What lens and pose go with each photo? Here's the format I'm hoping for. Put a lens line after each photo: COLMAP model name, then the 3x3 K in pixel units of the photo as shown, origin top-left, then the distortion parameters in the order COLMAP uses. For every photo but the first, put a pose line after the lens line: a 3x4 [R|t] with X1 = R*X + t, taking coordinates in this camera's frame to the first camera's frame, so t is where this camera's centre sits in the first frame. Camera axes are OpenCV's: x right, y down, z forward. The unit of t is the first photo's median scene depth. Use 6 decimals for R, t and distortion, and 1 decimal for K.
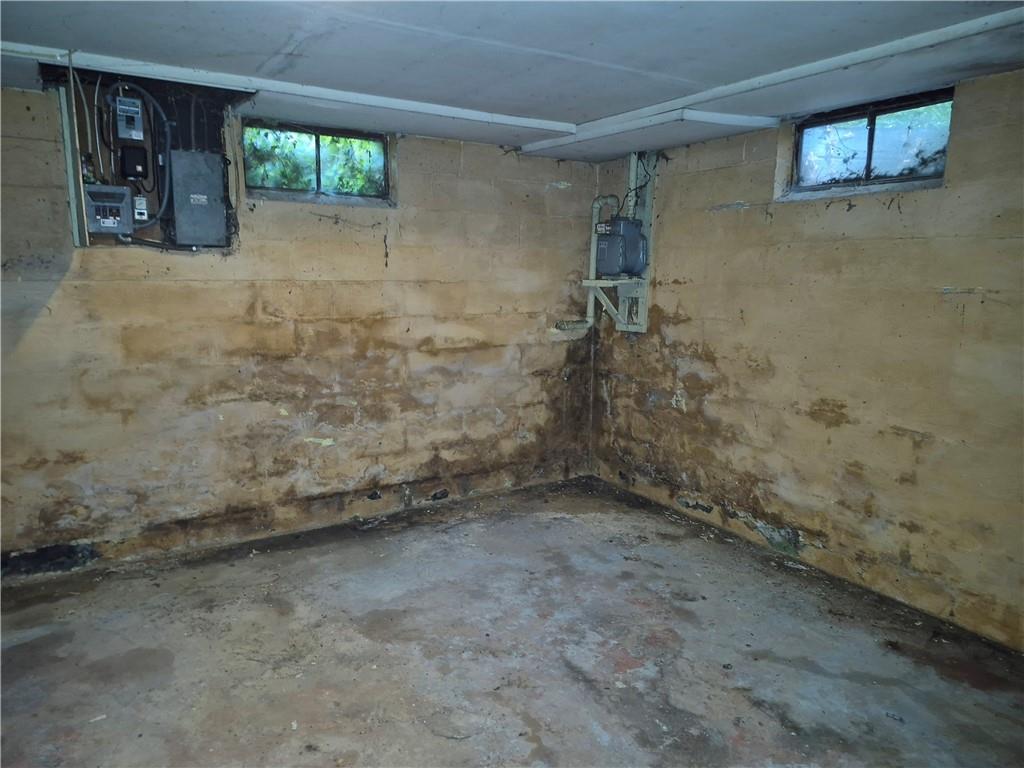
lens RADIAL K [[709.3, 0, 508.4], [0, 709.3, 390.1], [0, 0, 1]] dist [0.079827, -0.096469]
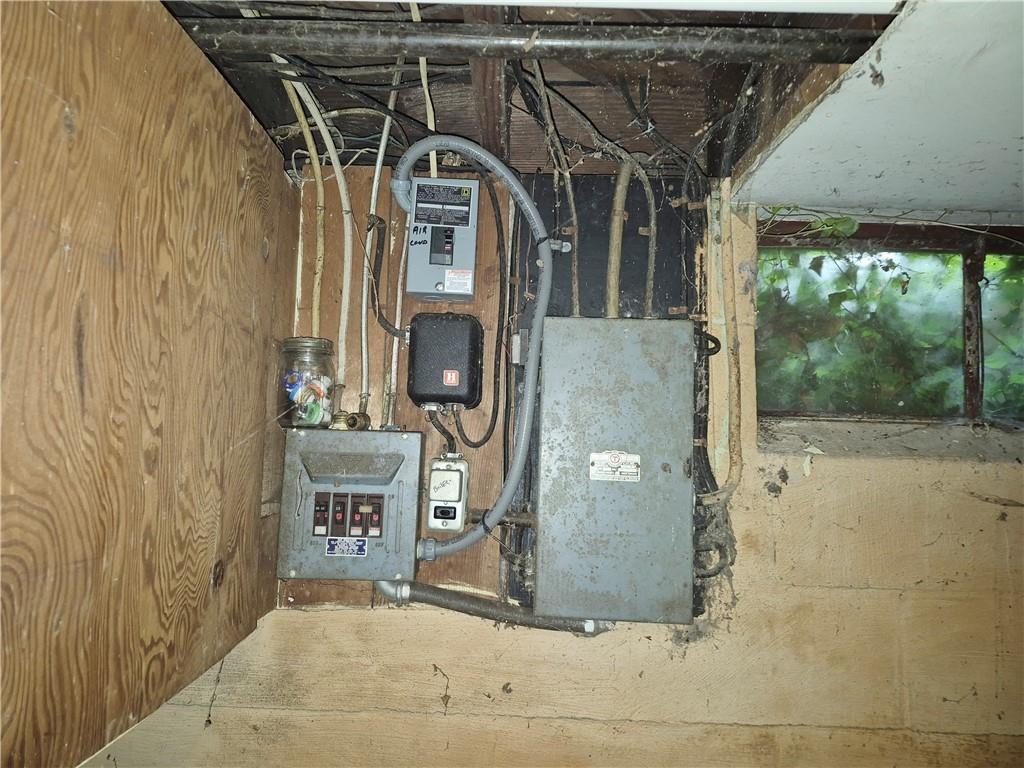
lens RADIAL K [[709.3, 0, 508.4], [0, 709.3, 390.1], [0, 0, 1]] dist [0.079827, -0.096469]
pose [[0.847337, -0.033281, -0.530012, -0.309428], [-0.109091, 0.965841, -0.235054, -0.221261], [0.519730, 0.256990, 0.814762, 0.726237]]
